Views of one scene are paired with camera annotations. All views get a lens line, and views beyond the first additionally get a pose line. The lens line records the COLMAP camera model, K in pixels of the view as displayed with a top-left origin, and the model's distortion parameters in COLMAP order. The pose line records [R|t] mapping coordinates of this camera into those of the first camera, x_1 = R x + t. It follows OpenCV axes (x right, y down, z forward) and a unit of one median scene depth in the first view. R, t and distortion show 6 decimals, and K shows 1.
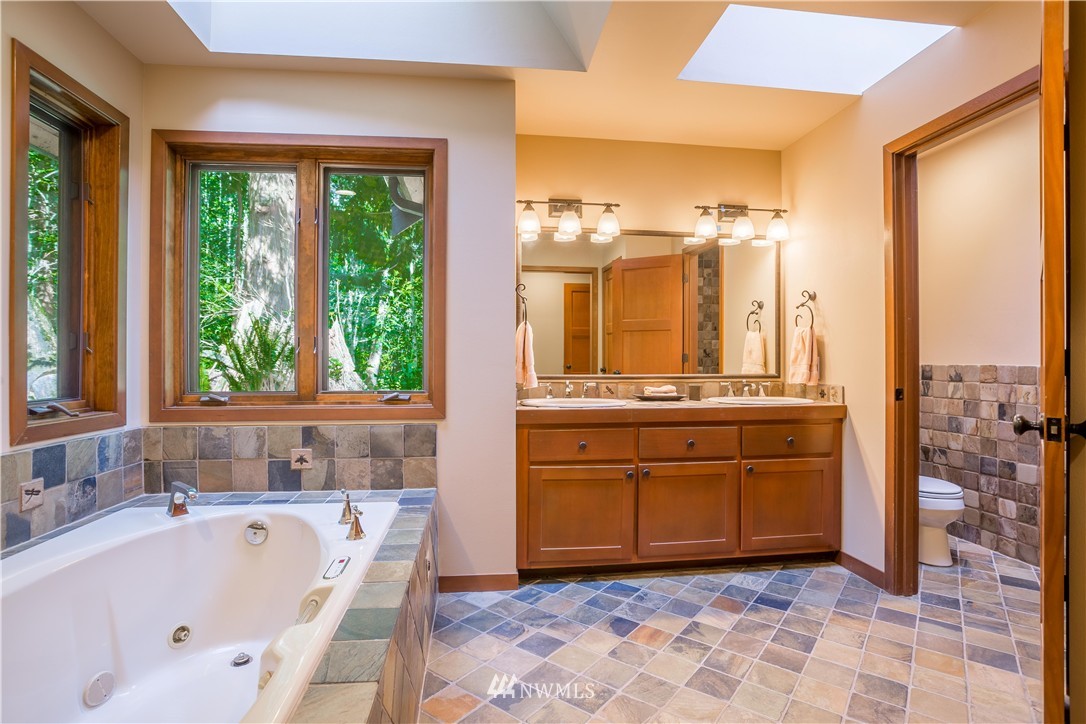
lens RADIAL K [[532.7, 0, 555.7], [0, 532.7, 362.0], [0, 0, 1]] dist [-0.063328, 0.027397]
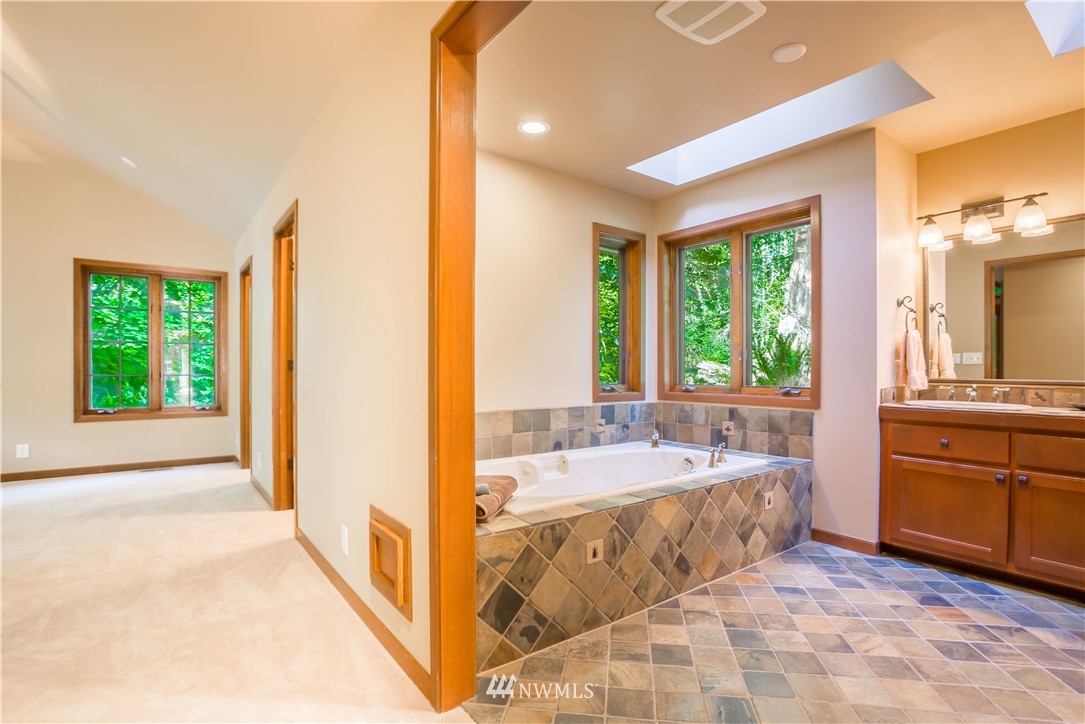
lens RADIAL K [[532.2, 0, 555.2], [0, 532.2, 362.0], [0, 0, 1]] dist [-0.063328, 0.027397]
pose [[0.506165, -0.007593, -0.862403, 0.604216], [-0.001541, 0.999952, -0.009709, 0.004072], [0.862435, 0.006244, 0.506129, -0.231980]]
